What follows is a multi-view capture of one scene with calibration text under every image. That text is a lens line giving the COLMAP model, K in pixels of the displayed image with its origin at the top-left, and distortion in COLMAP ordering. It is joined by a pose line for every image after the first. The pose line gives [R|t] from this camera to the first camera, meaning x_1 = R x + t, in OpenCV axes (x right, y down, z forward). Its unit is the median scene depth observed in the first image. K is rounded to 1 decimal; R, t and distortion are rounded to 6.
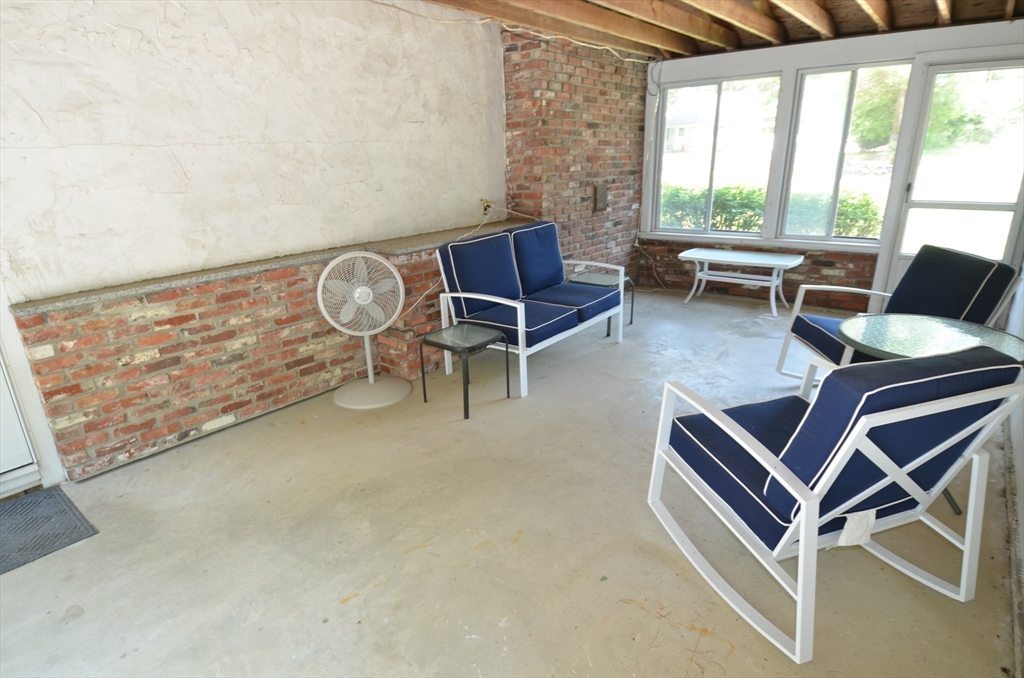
lens RADIAL K [[551.5, 0, 508.0], [0, 551.5, 346.0], [0, 0, 1]] dist [-0.024996, -0.006567]
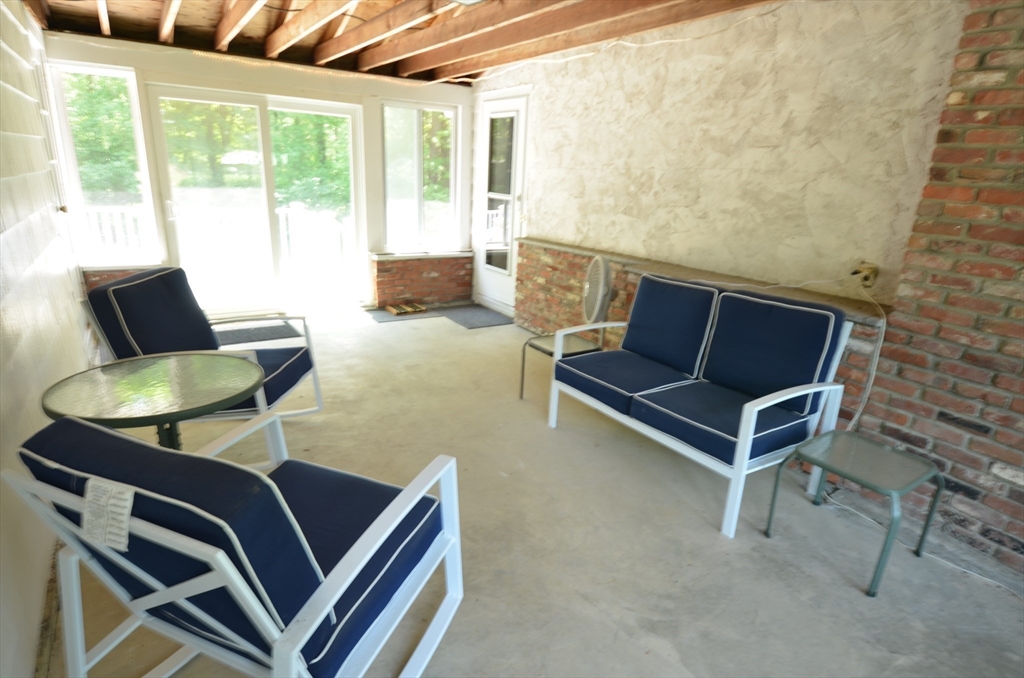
lens RADIAL K [[551.5, 0, 505.5], [0, 551.5, 337.7], [0, 0, 1]] dist [-0.024996, -0.006567]
pose [[-0.316930, 0.282516, -0.905395, 0.841329], [-0.330465, 0.861893, 0.384620, -0.369902], [0.889015, 0.421099, -0.179798, 0.980990]]
